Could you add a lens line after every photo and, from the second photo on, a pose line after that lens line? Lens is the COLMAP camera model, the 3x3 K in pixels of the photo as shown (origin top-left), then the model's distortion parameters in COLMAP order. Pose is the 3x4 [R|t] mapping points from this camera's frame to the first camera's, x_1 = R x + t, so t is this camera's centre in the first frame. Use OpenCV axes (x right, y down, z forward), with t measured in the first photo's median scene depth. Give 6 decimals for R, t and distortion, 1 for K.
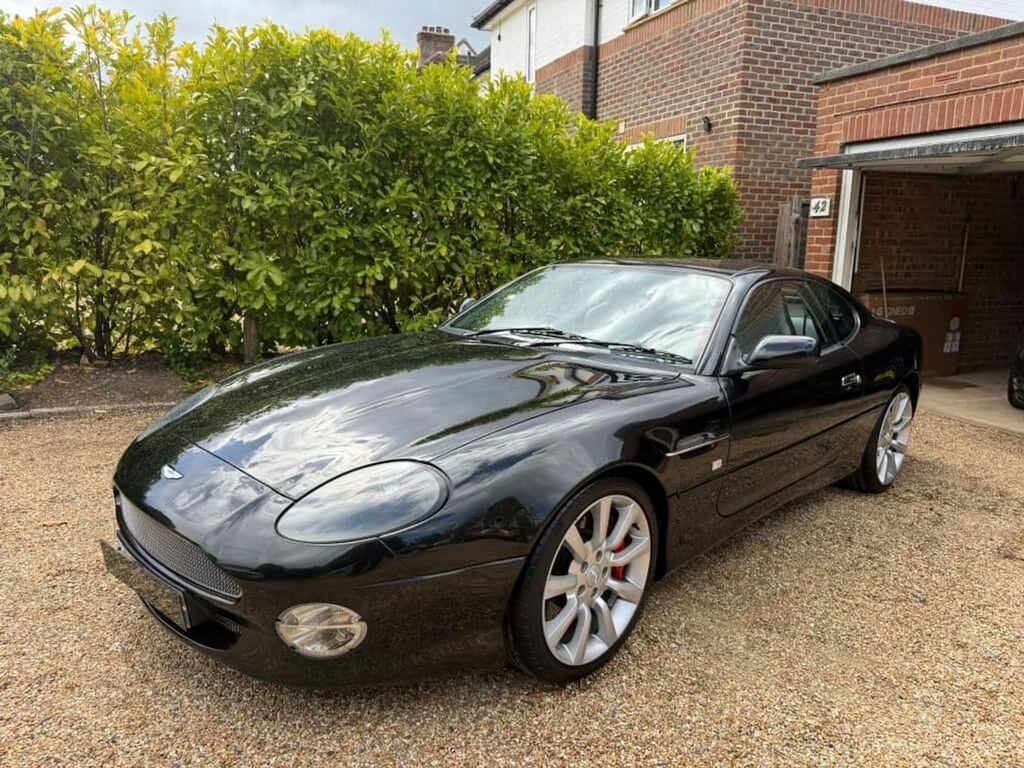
lens RADIAL K [[712.4, 0, 516.1], [0, 712.4, 390.2], [0, 0, 1]] dist [0.041891, -0.052498]
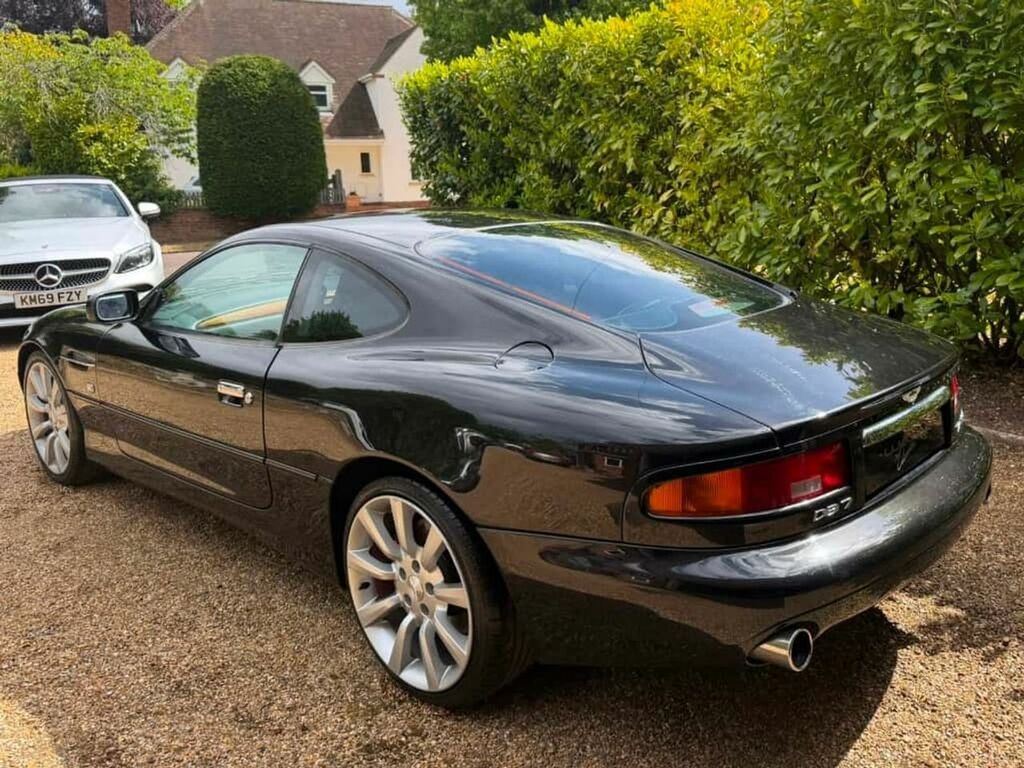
lens RADIAL K [[876.5, 0, 558.1], [0, 876.5, 333.4], [0, 0, 1]] dist [0.055813, -0.080532]
pose [[0.054755, 0.151609, -0.986923, 0.791786], [-0.185091, 0.972817, 0.139173, -0.147149], [0.981195, 0.175050, 0.081328, 0.743469]]
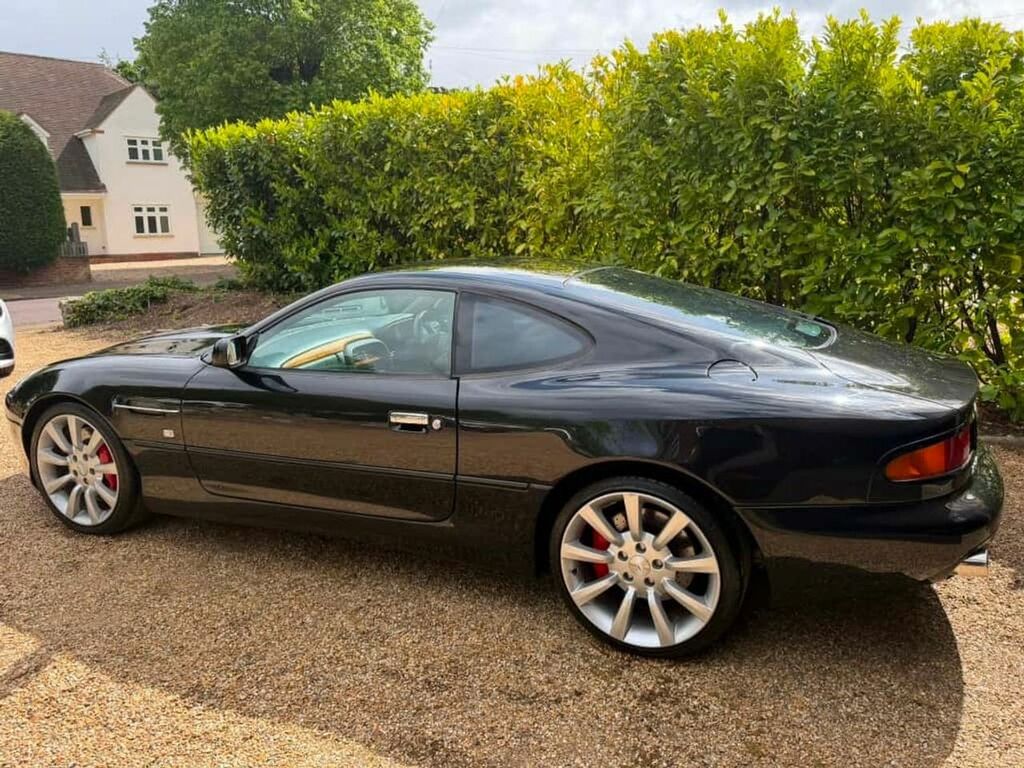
lens RADIAL K [[767.9, 0, 512.3], [0, 767.9, 377.8], [0, 0, 1]] dist [0.044664, -0.069817]
pose [[0.365312, 0.149698, -0.918770, 0.758286], [-0.171982, 0.980848, 0.091430, -0.091785], [0.914860, 0.124611, 0.384061, 0.470529]]
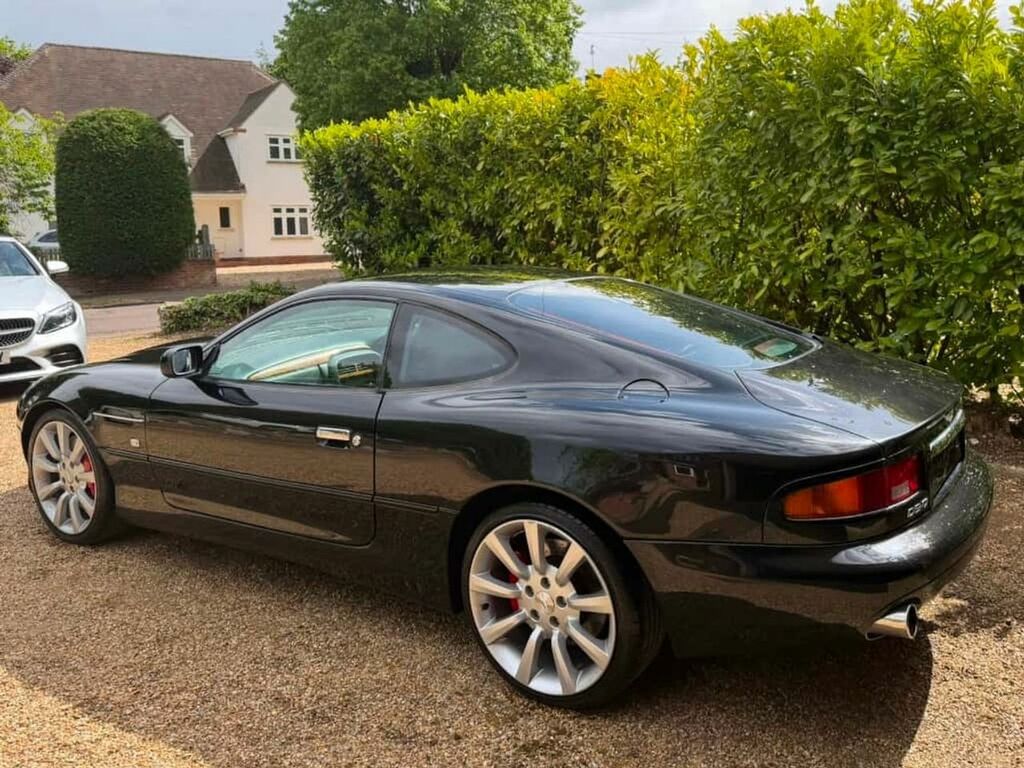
lens RADIAL K [[876.5, 0, 552.6], [0, 876.5, 327.5], [0, 0, 1]] dist [0.055813, -0.080532]
pose [[0.213011, 0.081654, -0.973632, 0.841306], [-0.179456, 0.982819, 0.043163, -0.123187], [0.960428, 0.165529, 0.224005, 0.601764]]
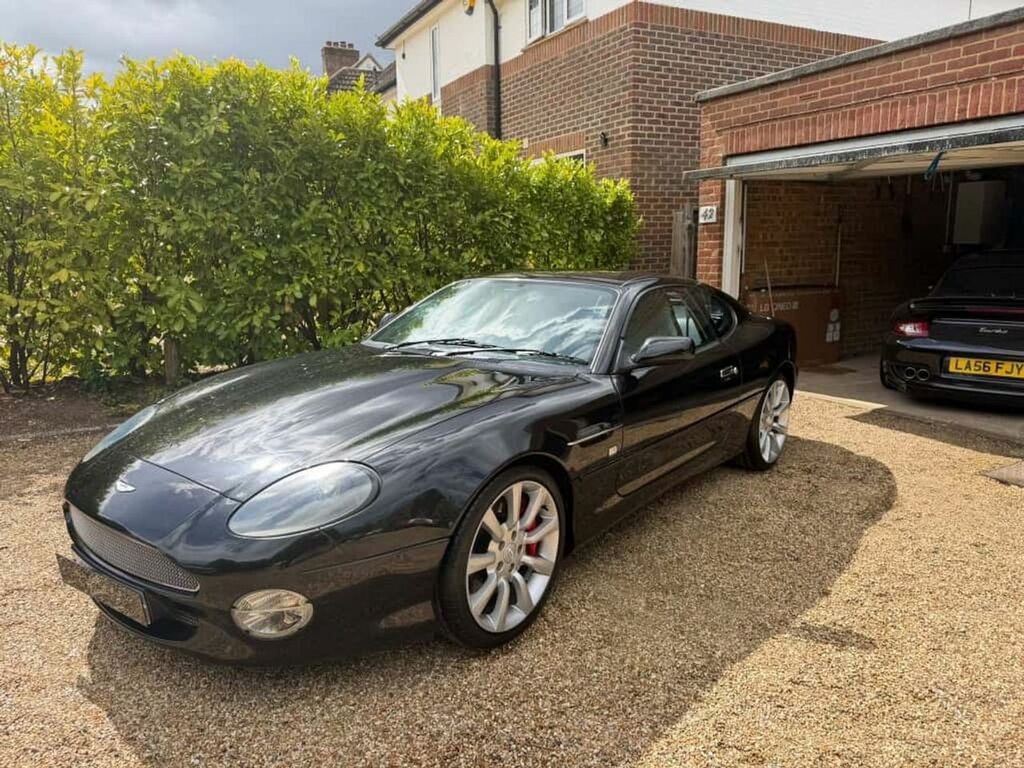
lens RADIAL K [[712.4, 0, 504.1], [0, 712.4, 377.3], [0, 0, 1]] dist [0.041891, -0.052498]
pose [[0.994422, -0.051367, 0.092117, 0.003215], [0.053795, 0.998262, -0.024070, 0.001851], [-0.090721, 0.028891, 0.995457, -0.059973]]
